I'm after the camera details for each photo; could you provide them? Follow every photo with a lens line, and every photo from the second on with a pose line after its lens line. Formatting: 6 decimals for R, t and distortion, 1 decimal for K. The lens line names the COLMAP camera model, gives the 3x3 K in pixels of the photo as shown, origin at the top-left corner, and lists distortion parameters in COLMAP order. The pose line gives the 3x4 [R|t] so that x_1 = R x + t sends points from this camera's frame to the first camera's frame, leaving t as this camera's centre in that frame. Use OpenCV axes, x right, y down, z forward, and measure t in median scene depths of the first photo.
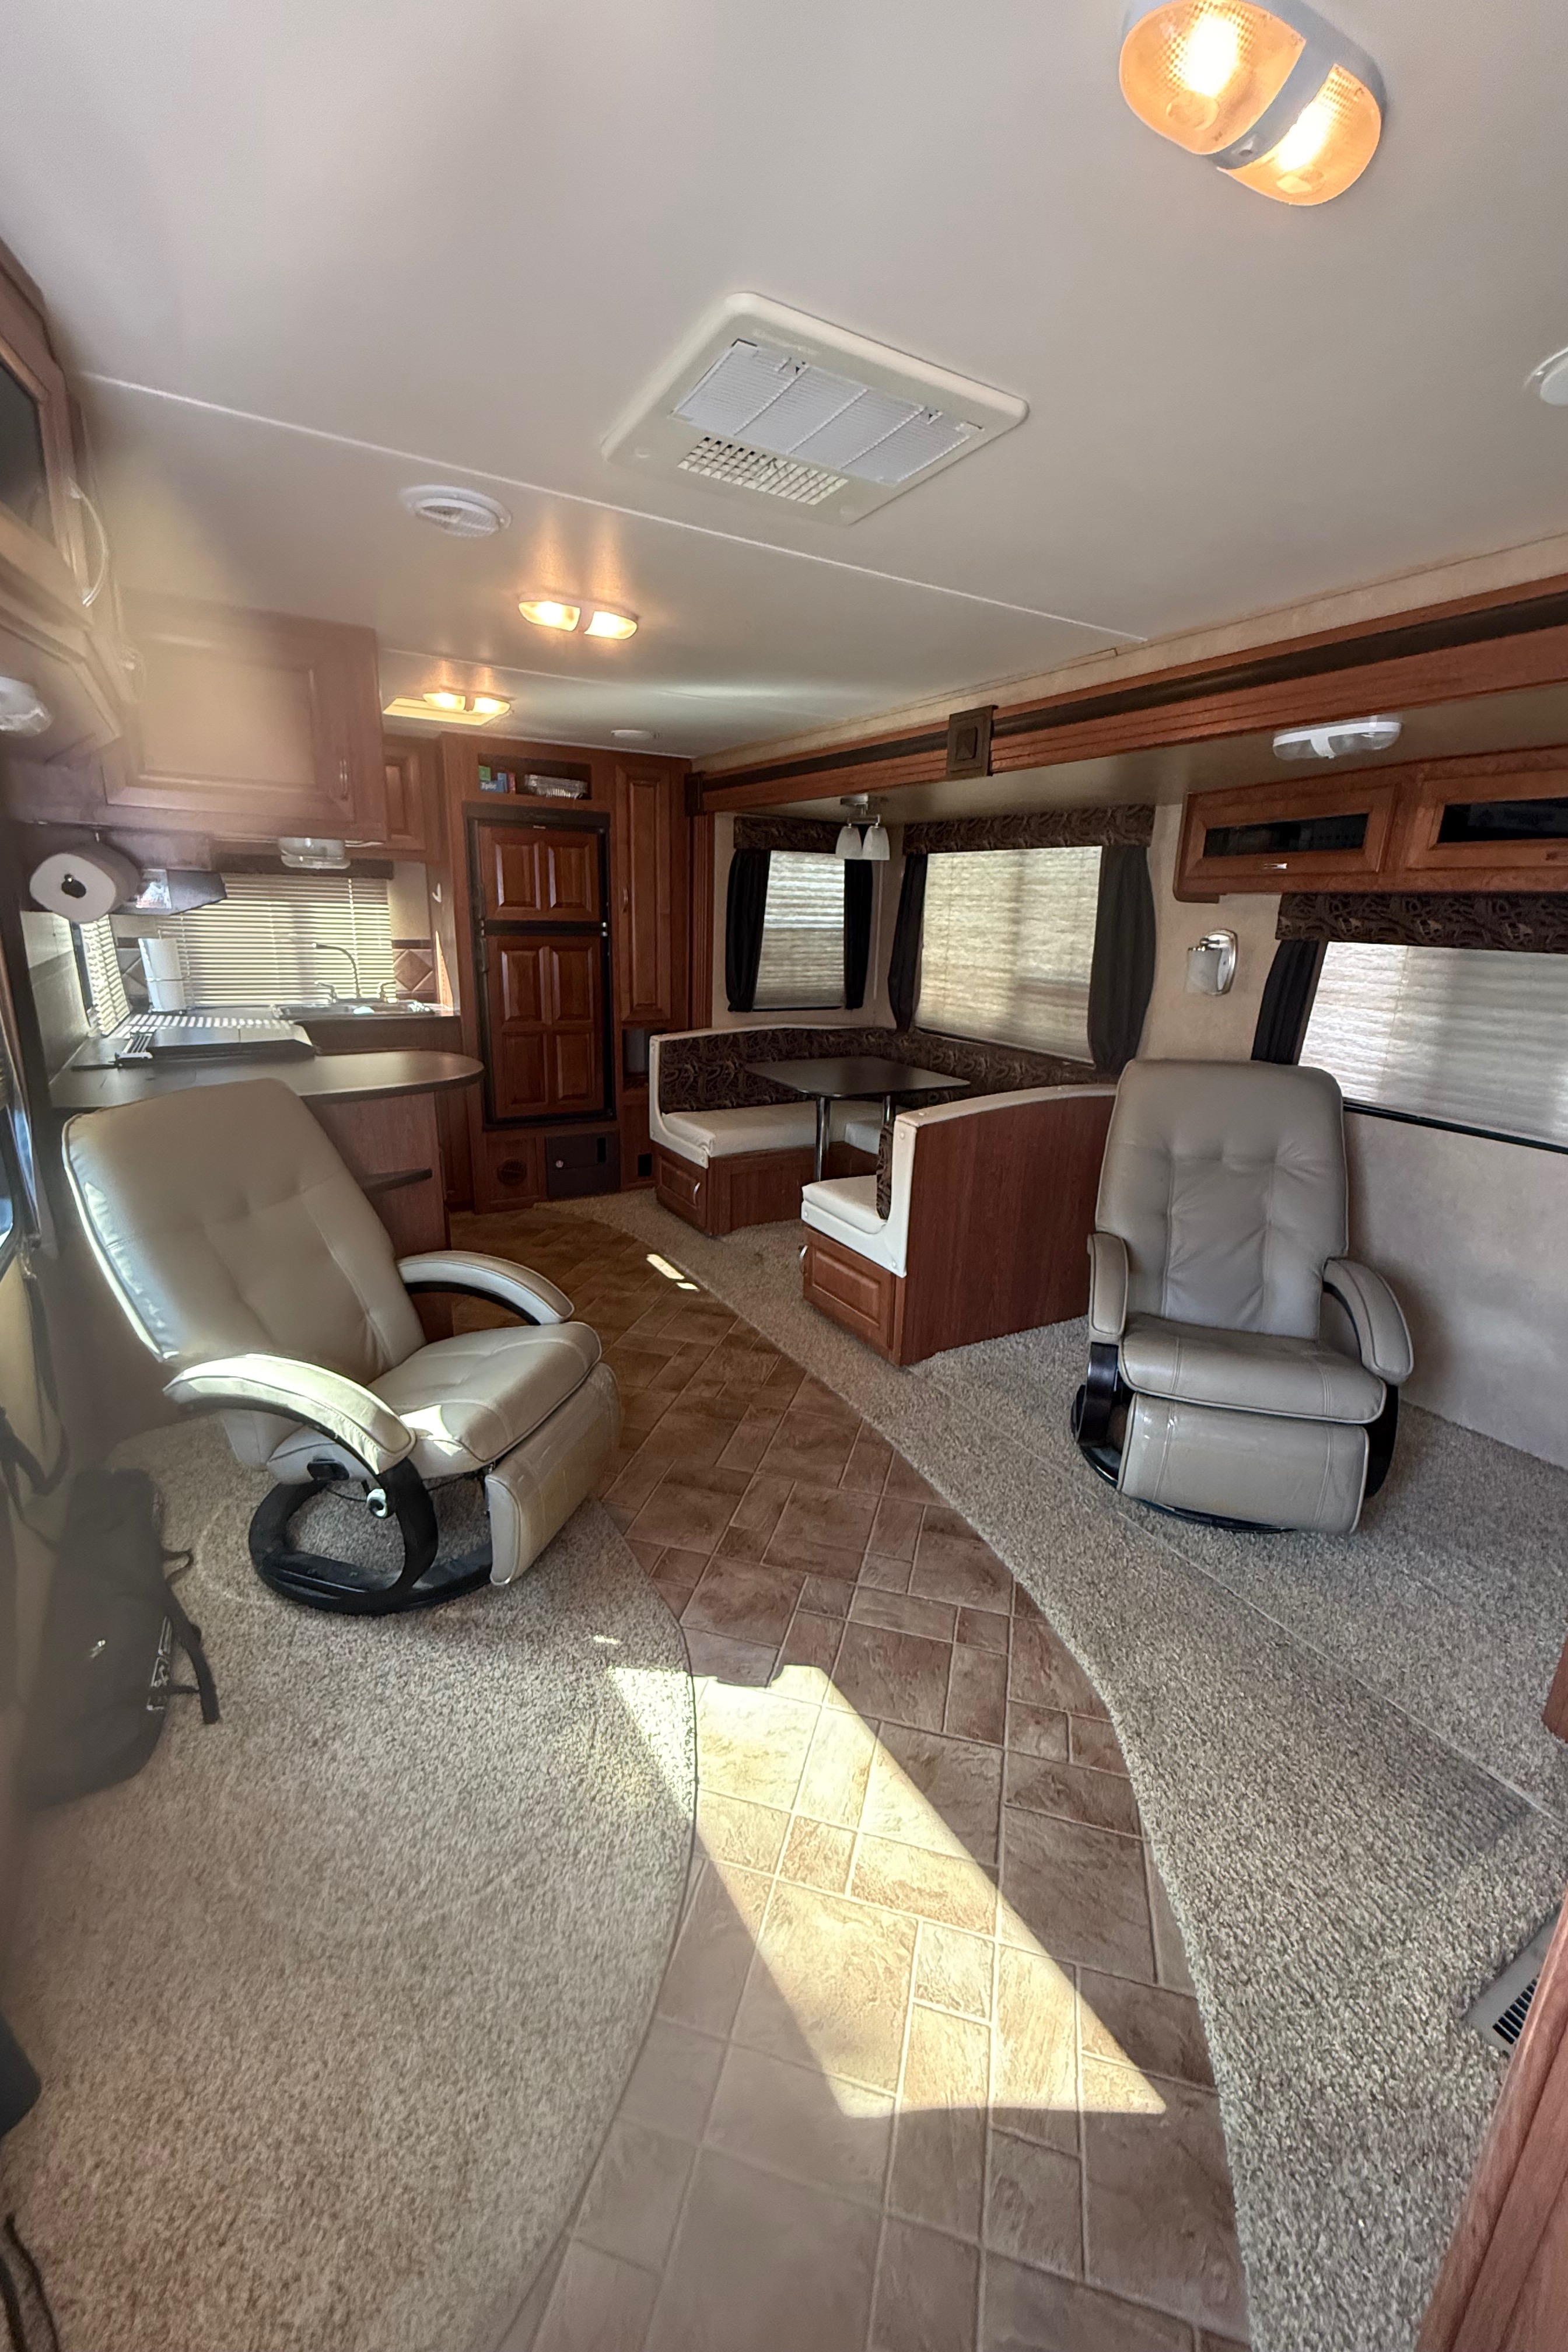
lens RADIAL K [[936.0, 0, 784.0], [0, 936.0, 1176.0], [0, 0, 1]] dist [0.000654, -0.000039]
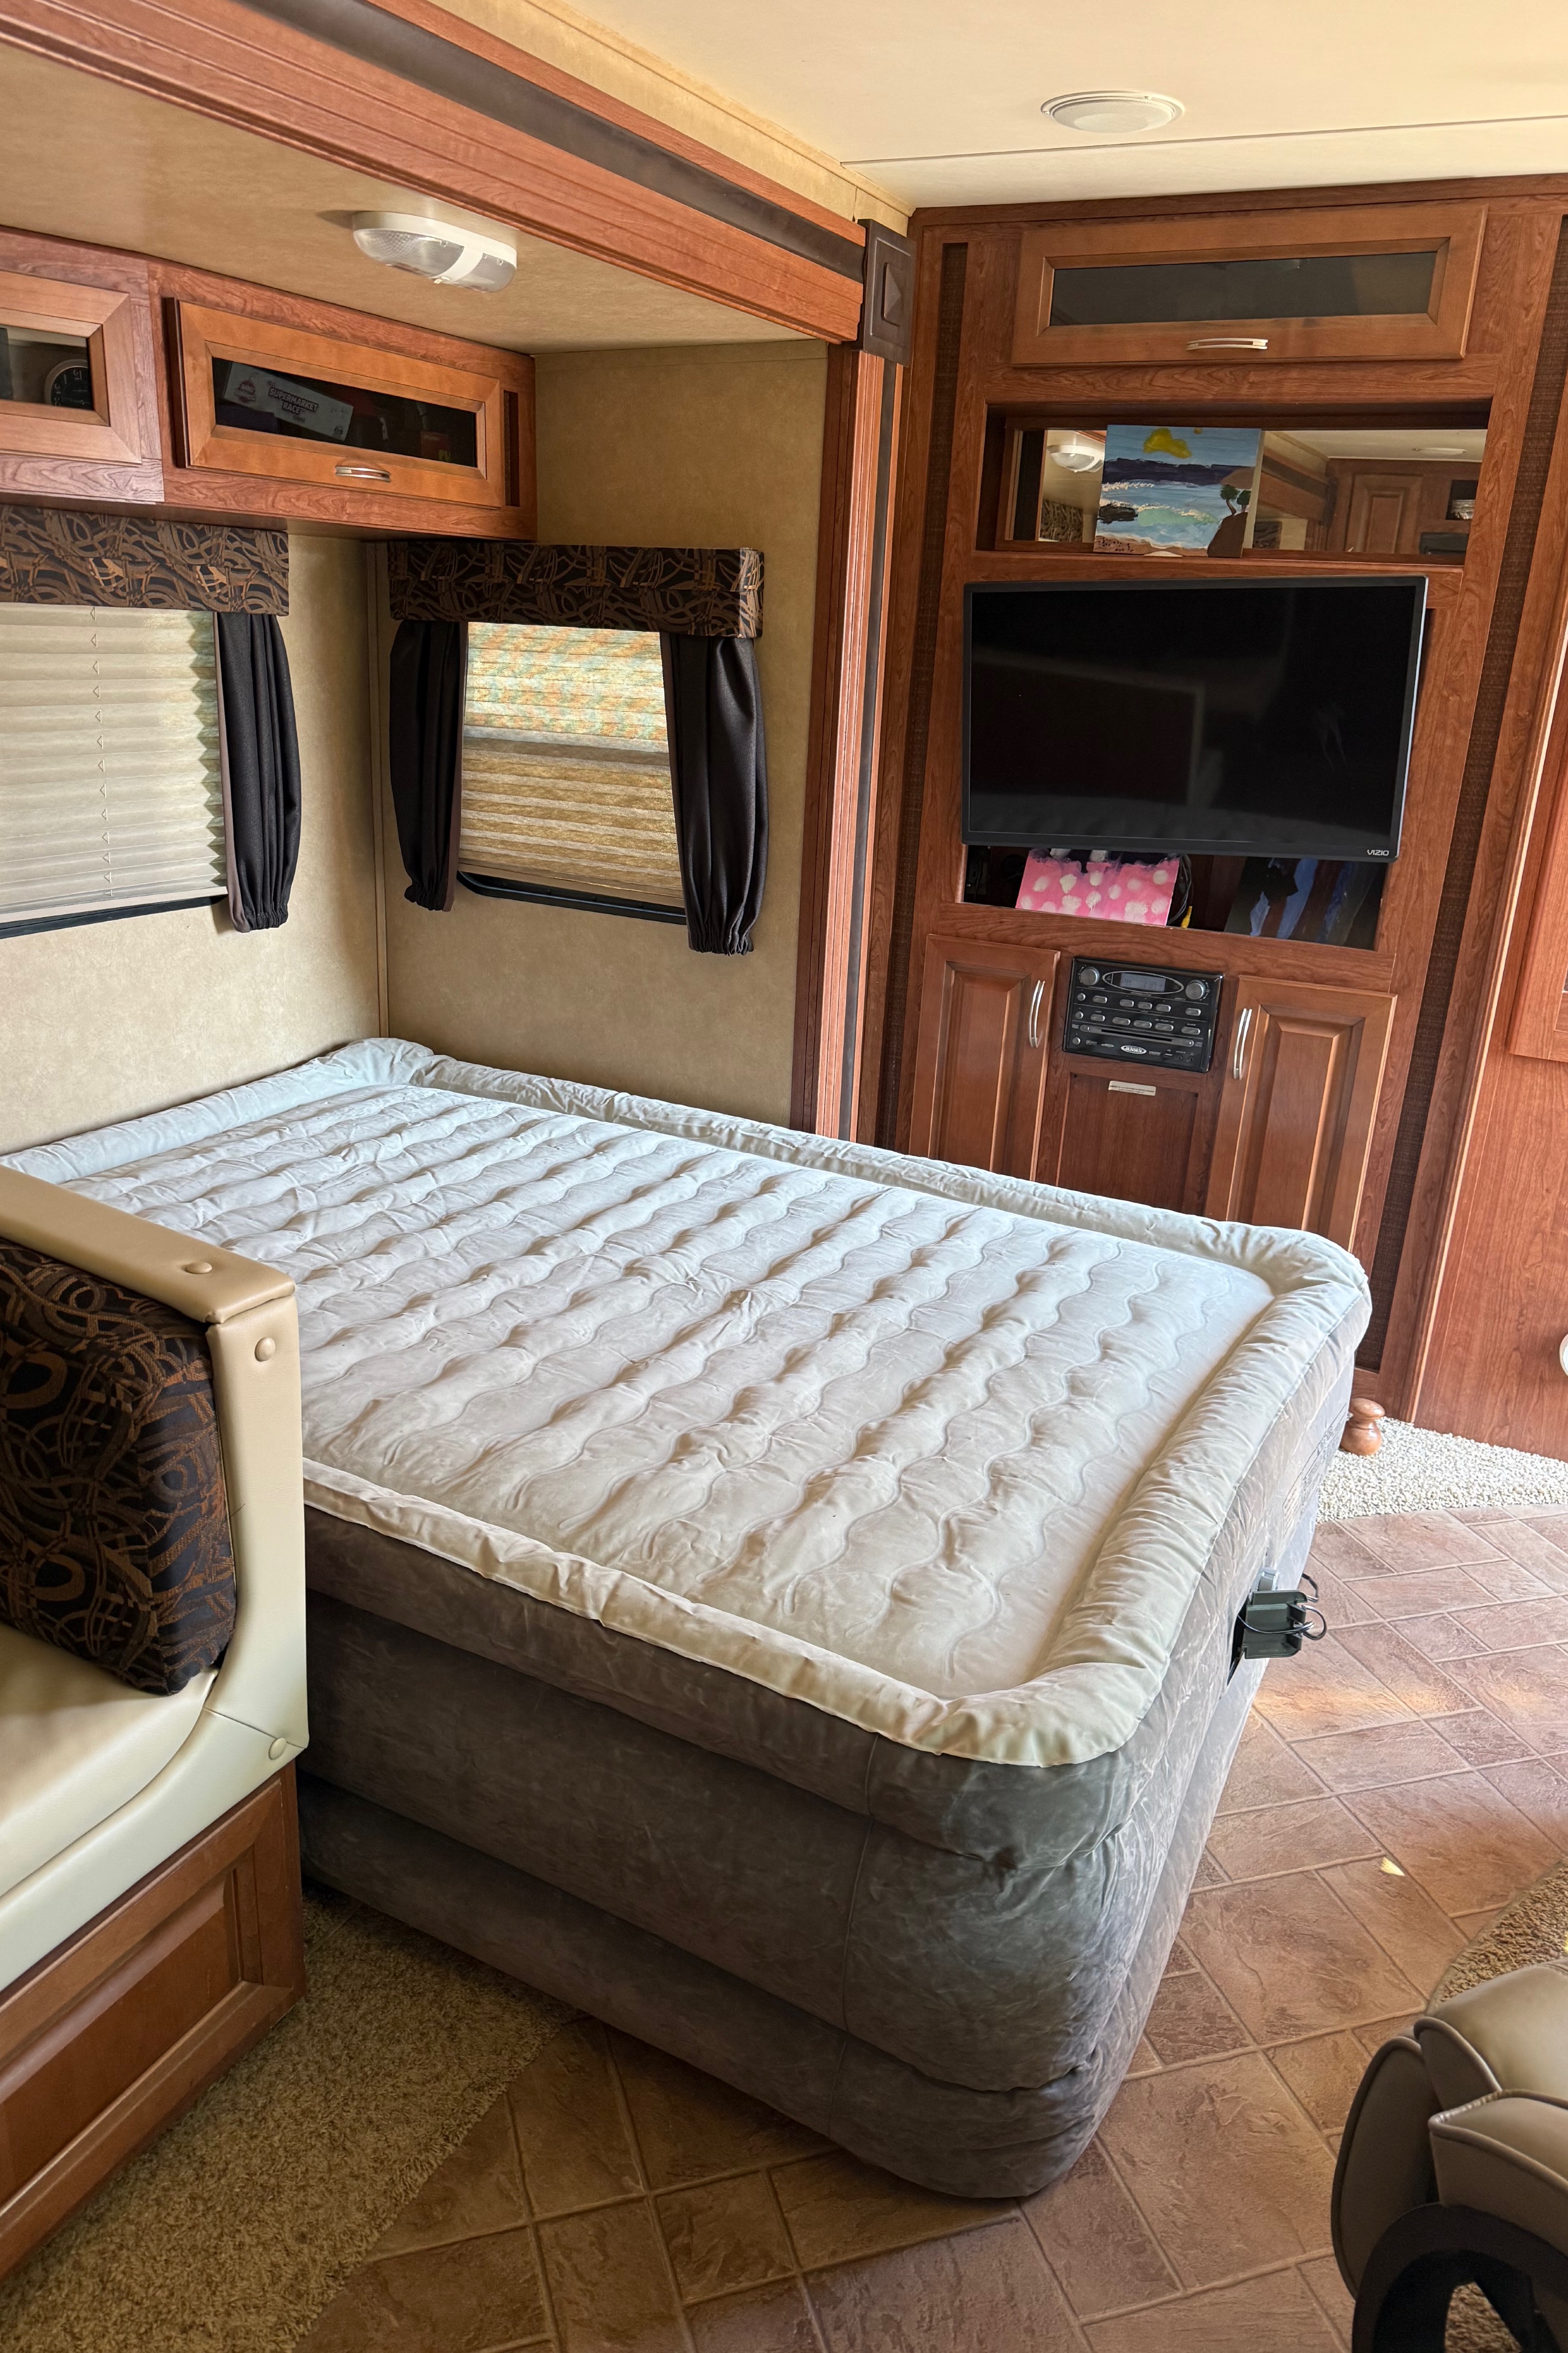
lens RADIAL K [[1591.2, 0, 771.5], [0, 1591.2, 1173.5], [0, 0, 1]] dist [0.075940, -0.116768]
pose [[-0.533899, -0.335374, 0.776194, -0.346547], [0.166127, 0.858479, 0.485197, -0.332454], [-0.829068, 0.387992, -0.402626, 1.118261]]
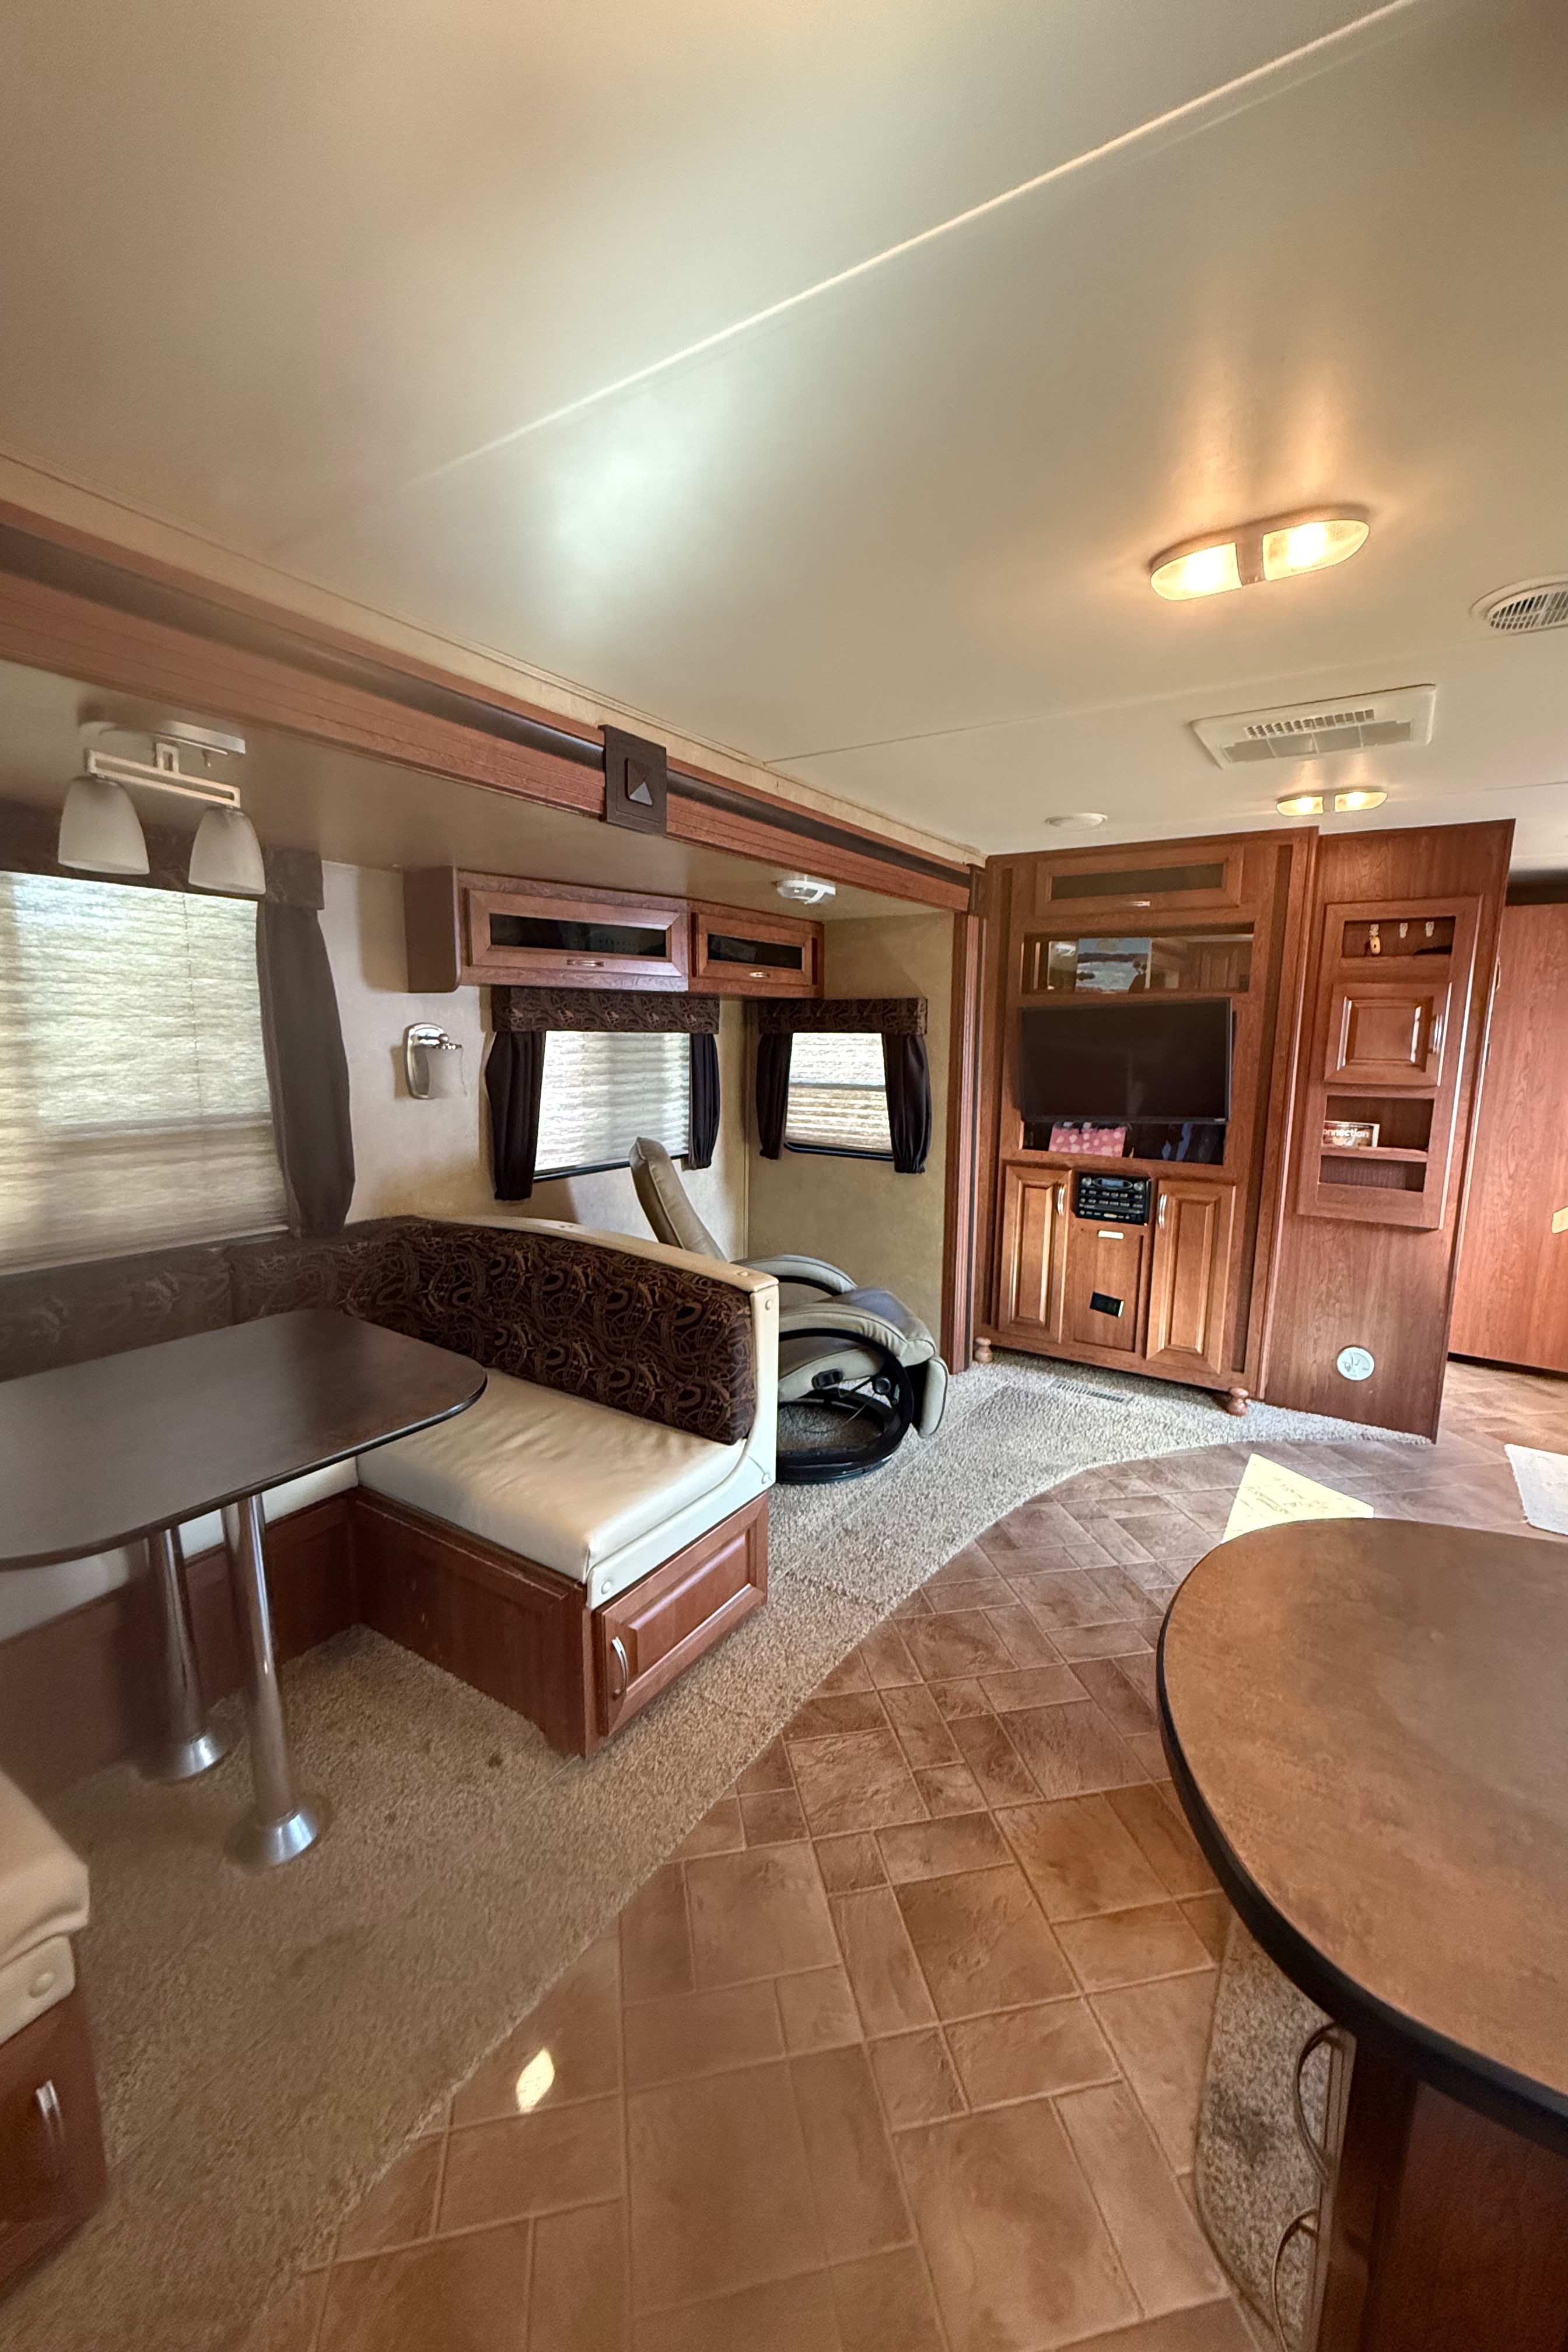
lens RADIAL K [[936.0, 0, 784.0], [0, 936.0, 1176.0], [0, 0, 1]] dist [0.000654, -0.000039]
pose [[-0.448287, -0.181400, 0.875290, -0.558453], [0.218516, 0.927246, 0.304082, -0.396739], [-0.866770, 0.327580, -0.376034, 1.332514]]
